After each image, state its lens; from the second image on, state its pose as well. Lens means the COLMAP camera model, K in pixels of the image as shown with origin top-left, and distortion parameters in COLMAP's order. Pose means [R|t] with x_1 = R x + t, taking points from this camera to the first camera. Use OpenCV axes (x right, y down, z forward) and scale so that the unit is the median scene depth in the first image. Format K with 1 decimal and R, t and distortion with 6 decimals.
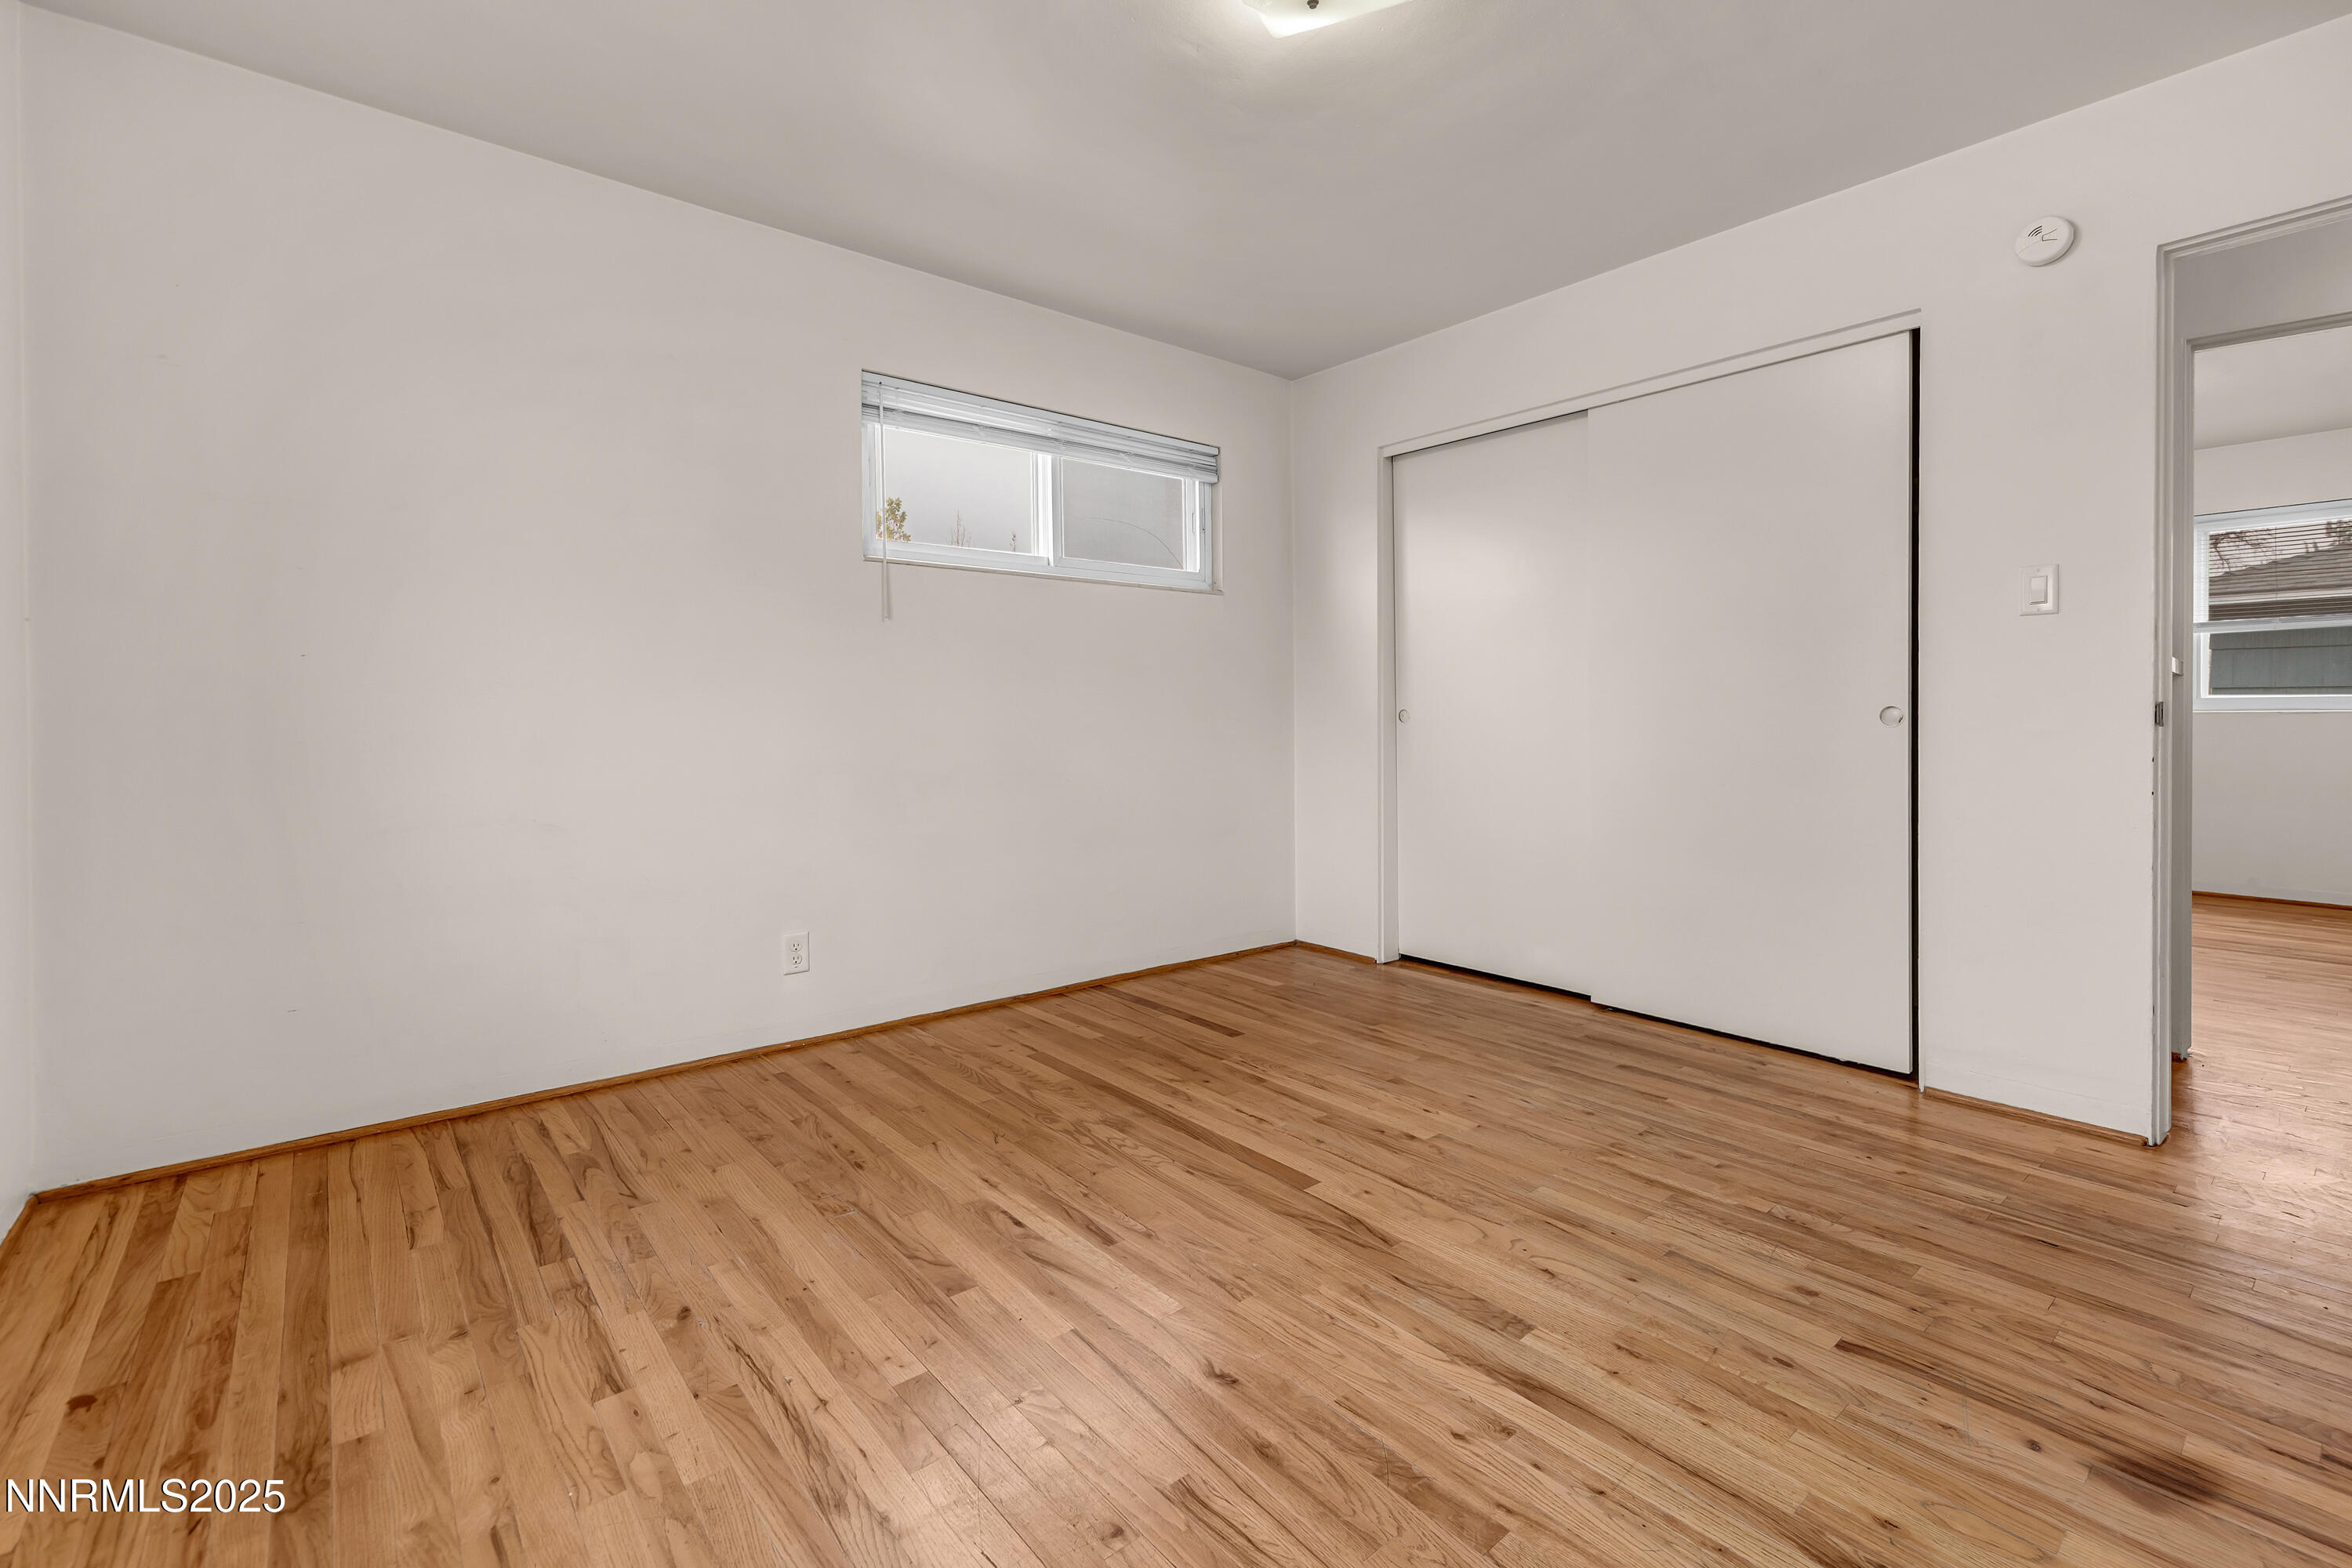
lens RADIAL K [[1017.8, 0, 1196.3], [0, 1017.8, 727.5], [0, 0, 1]] dist [0.002301, -0.000305]
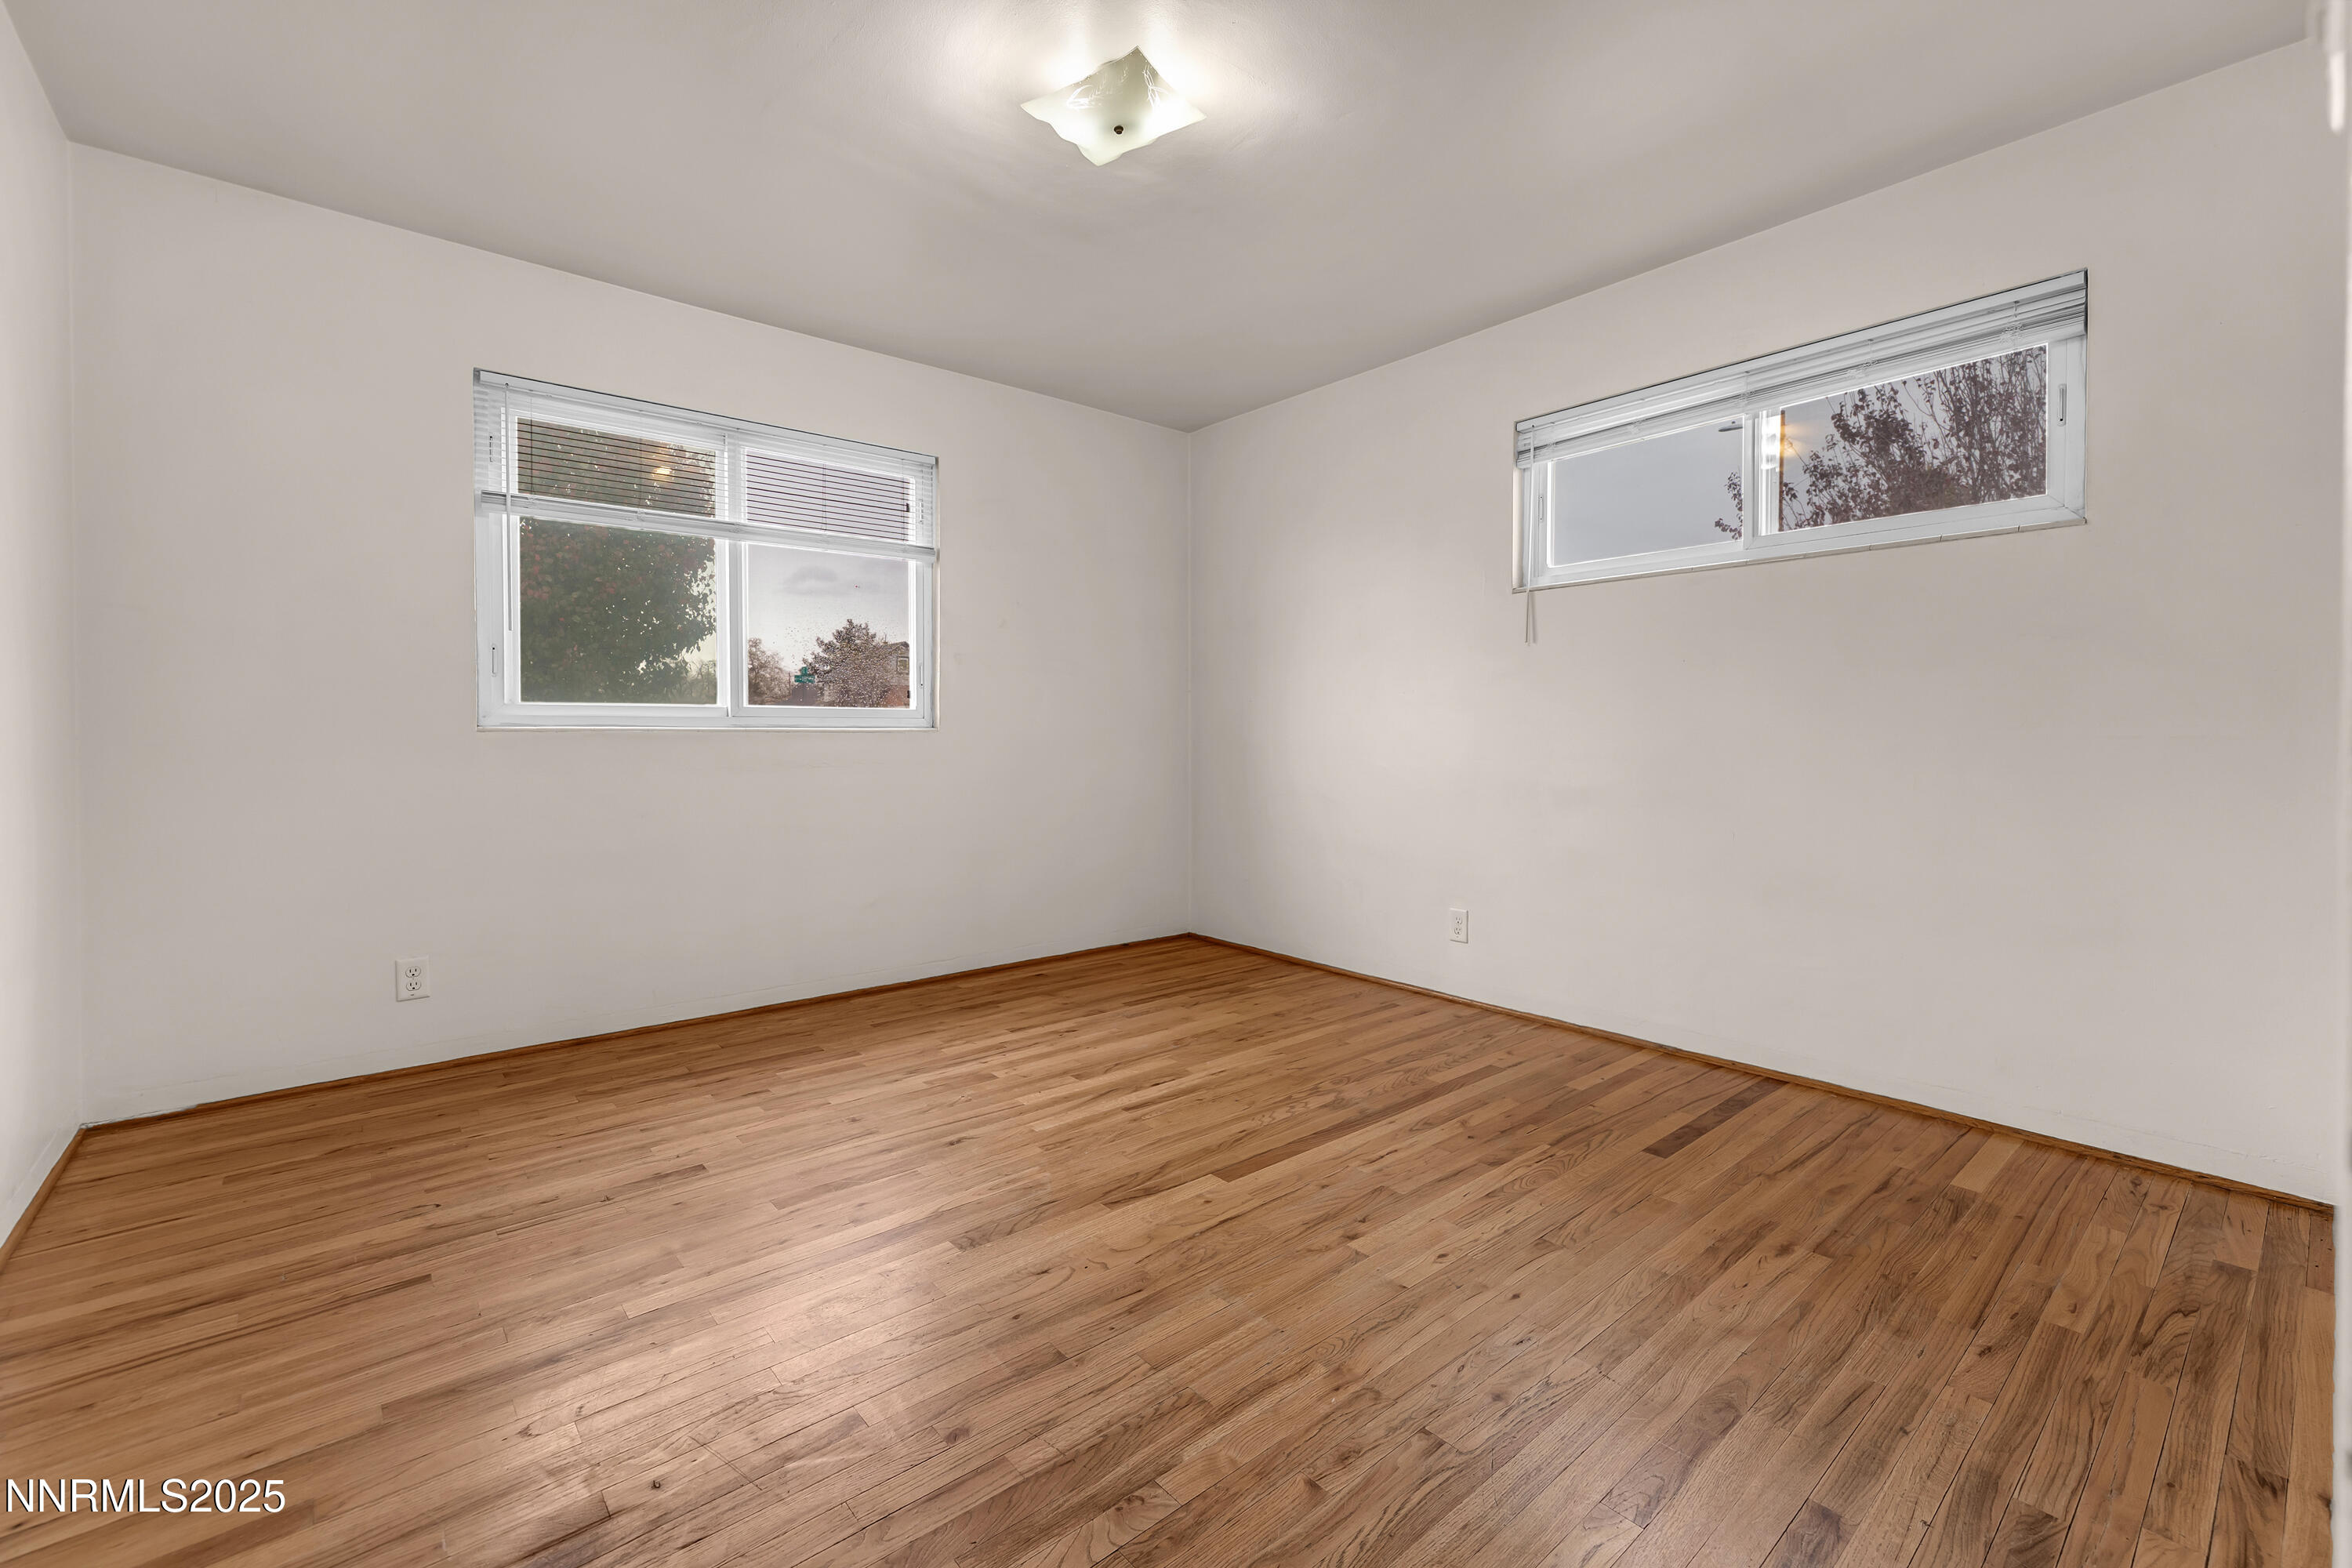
lens RADIAL K [[1017.8, 0, 1196.3], [0, 1017.8, 727.5], [0, 0, 1]] dist [0.002301, -0.000305]
pose [[0.008139, -0.001187, -0.999966, 1.092088], [-0.010672, 0.999942, -0.001274, -0.007453], [0.999910, 0.010682, 0.008126, 0.912040]]
